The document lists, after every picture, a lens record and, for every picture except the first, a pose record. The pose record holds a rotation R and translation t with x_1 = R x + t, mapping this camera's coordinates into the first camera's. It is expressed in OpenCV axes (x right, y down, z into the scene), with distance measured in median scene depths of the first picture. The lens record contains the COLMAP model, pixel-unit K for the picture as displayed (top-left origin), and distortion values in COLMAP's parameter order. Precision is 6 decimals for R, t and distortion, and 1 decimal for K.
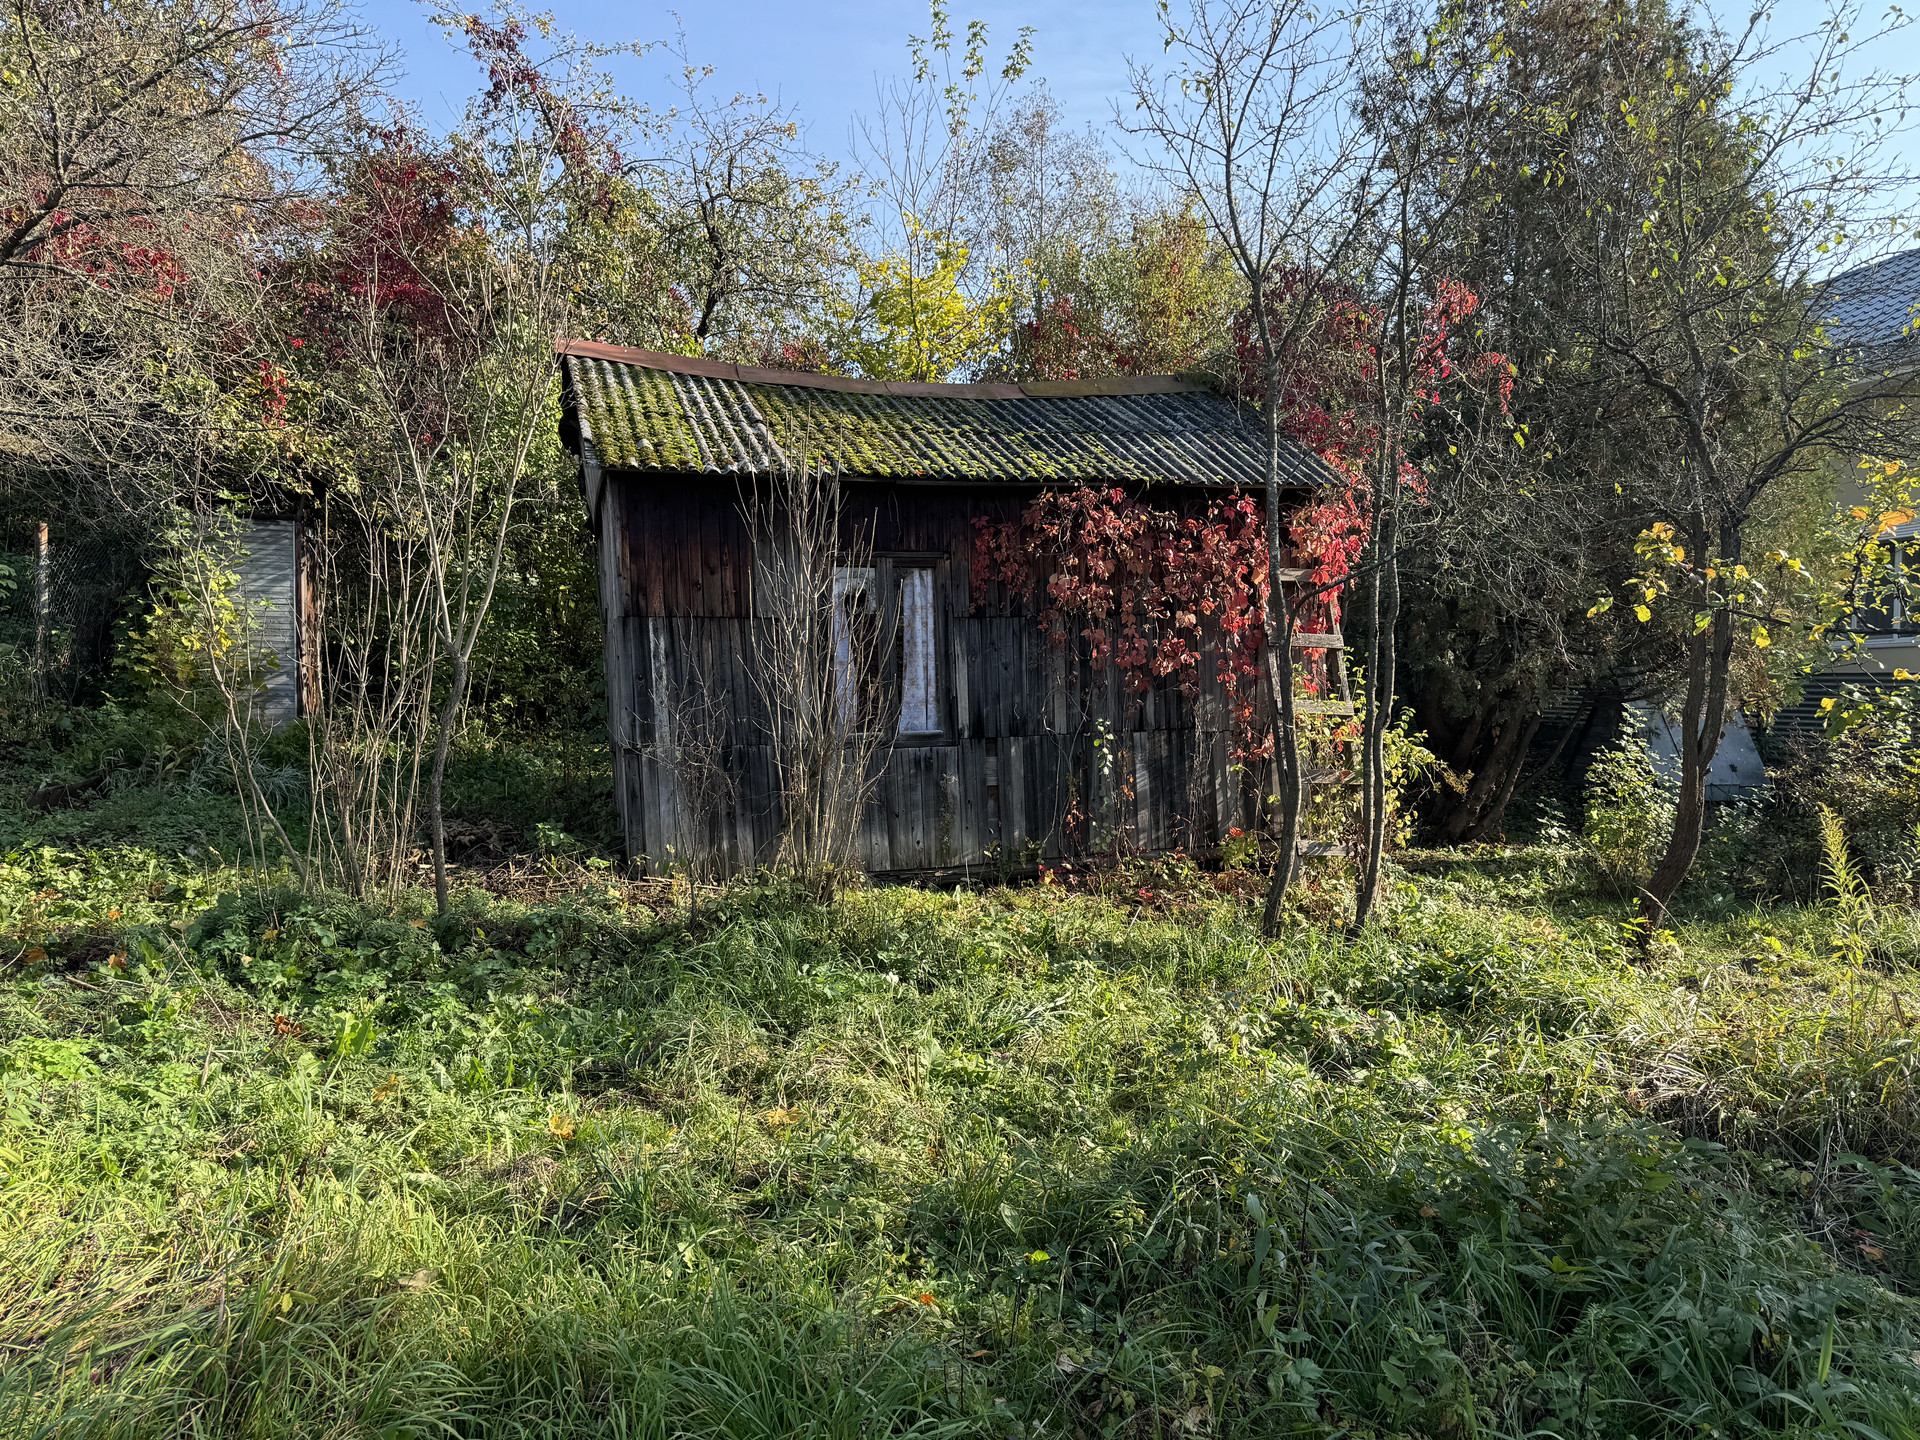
lens RADIAL K [[1461.5, 0, 960.0], [0, 1461.5, 720.0], [0, 0, 1]] dist [0.022017, -0.003447]
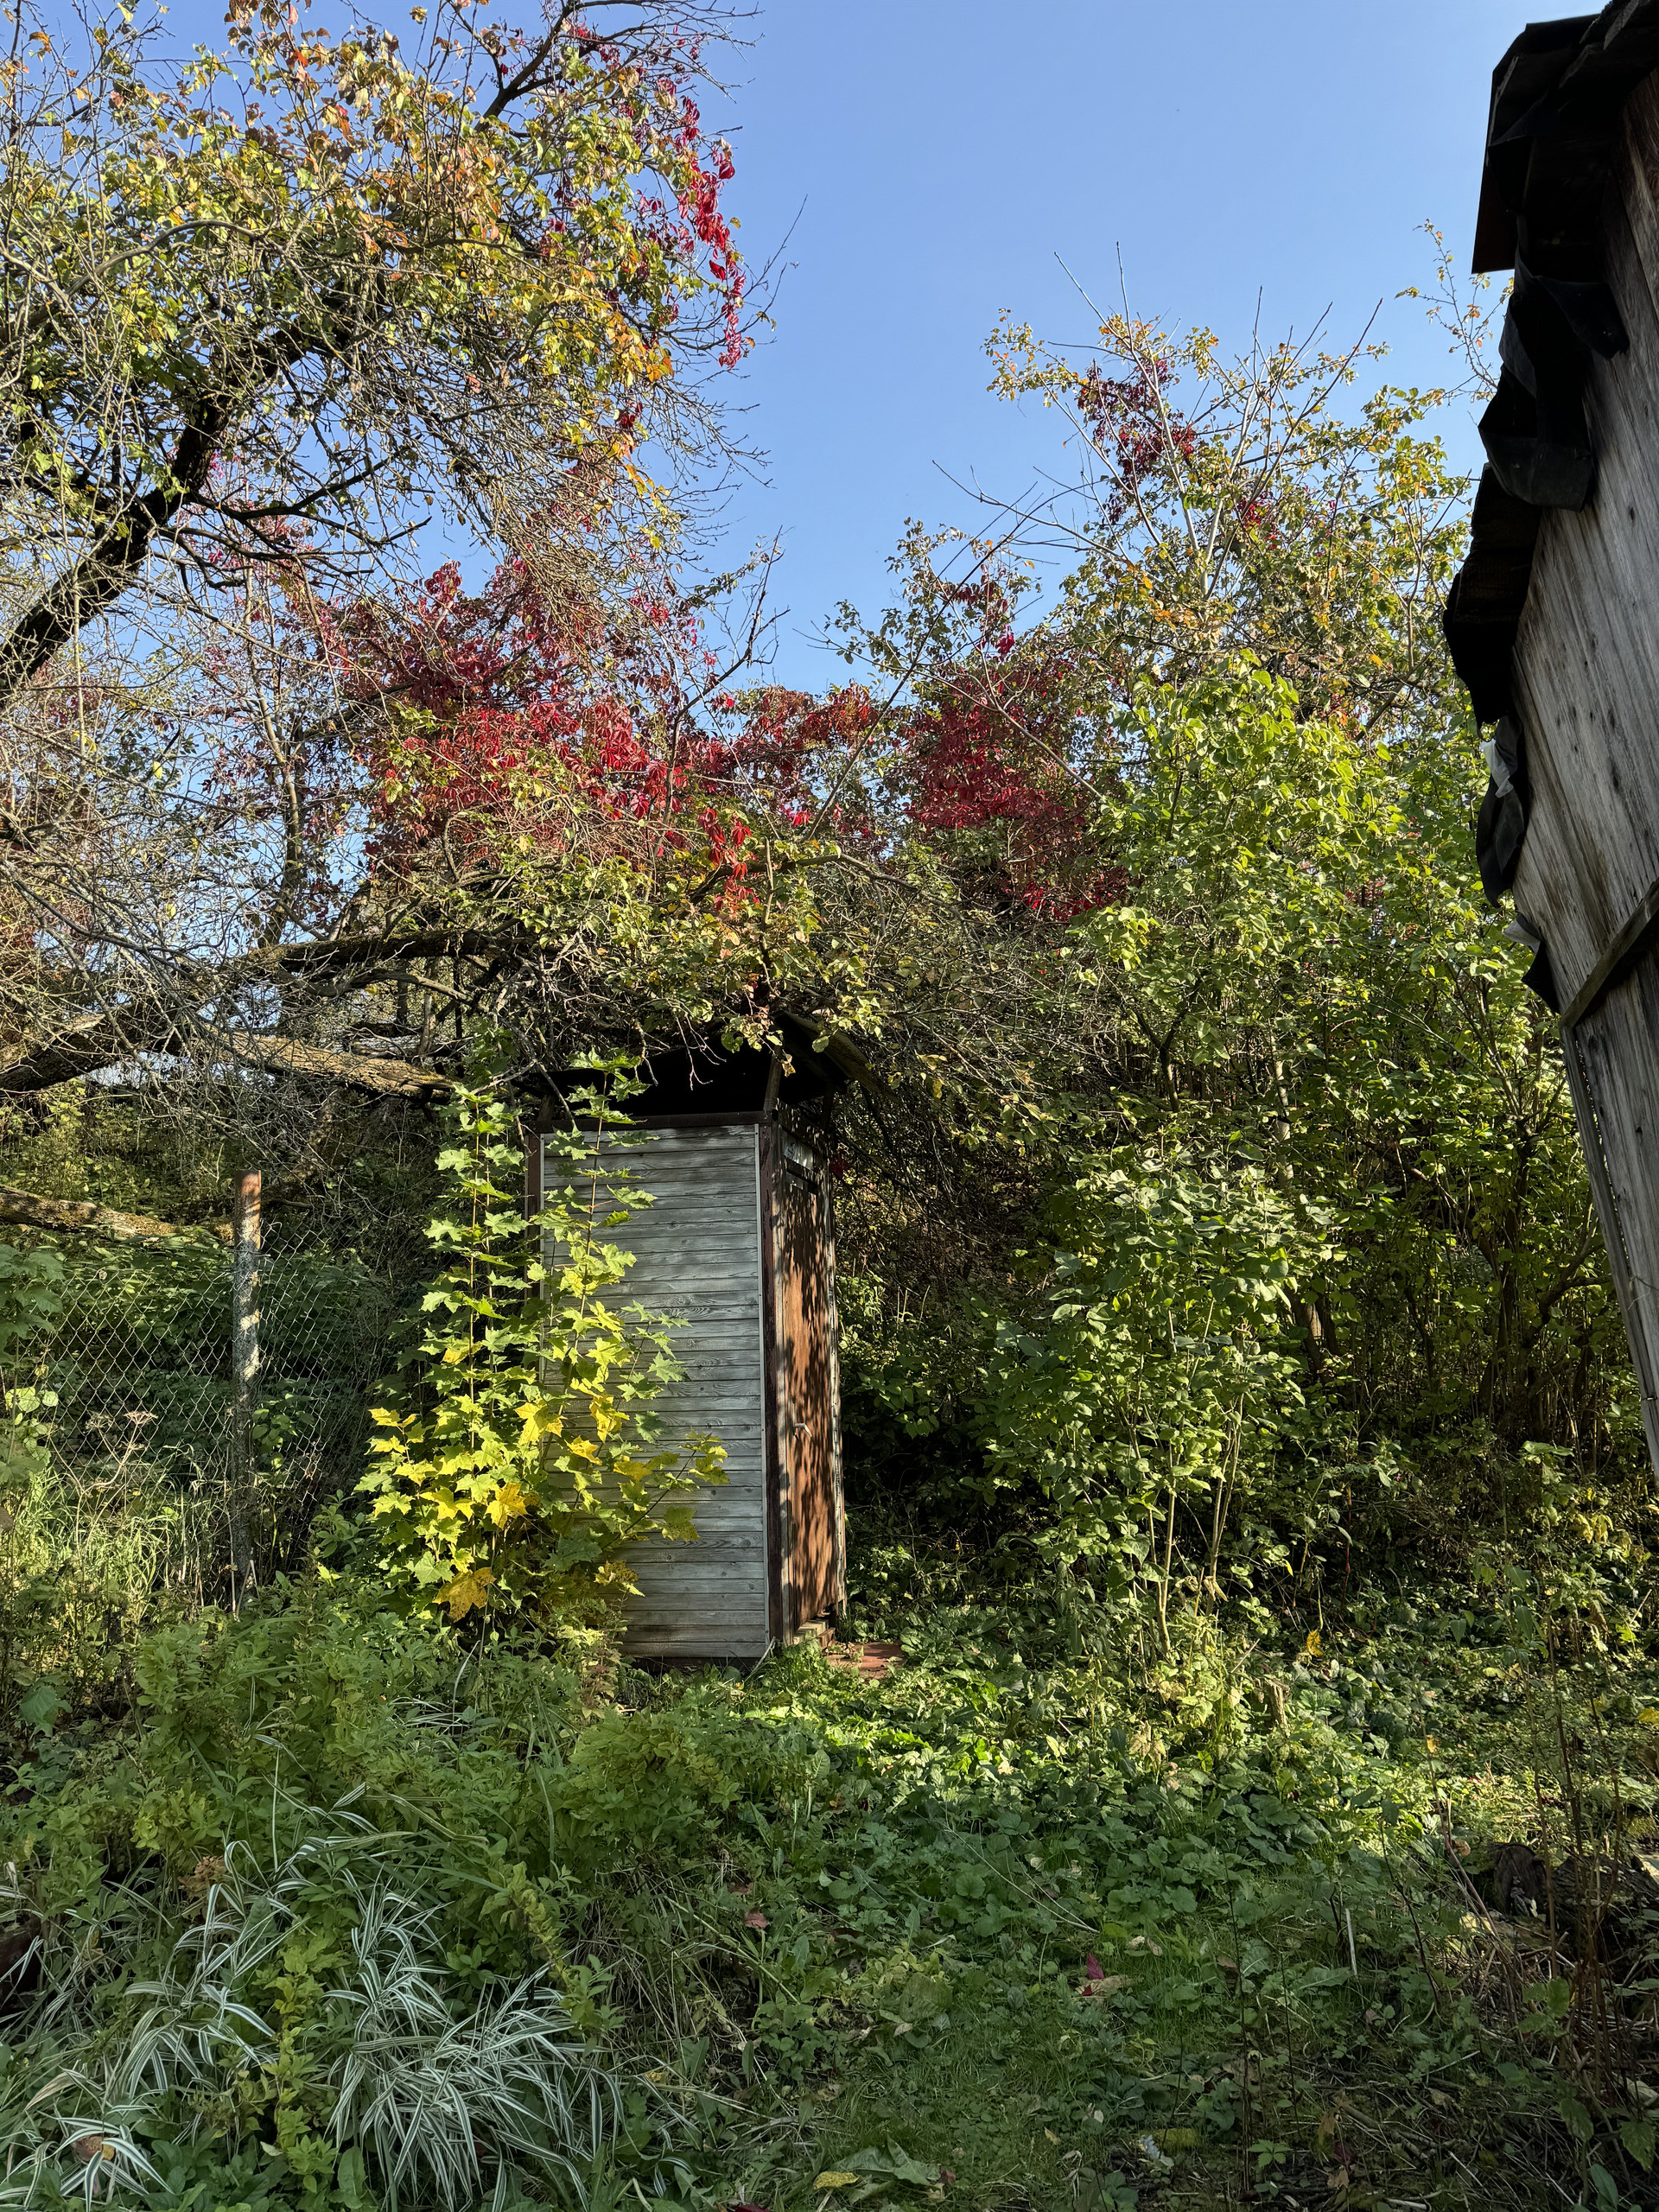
lens RADIAL K [[1683.8, 0, 829.5], [0, 1683.8, 1106.0], [0, 0, 1]] dist [0.022017, -0.003447]
pose [[0.885891, -0.112147, -0.450134, -0.216669], [0.016286, 0.977259, -0.211423, -0.036988], [0.463608, 0.179967, 0.867571, 0.596014]]
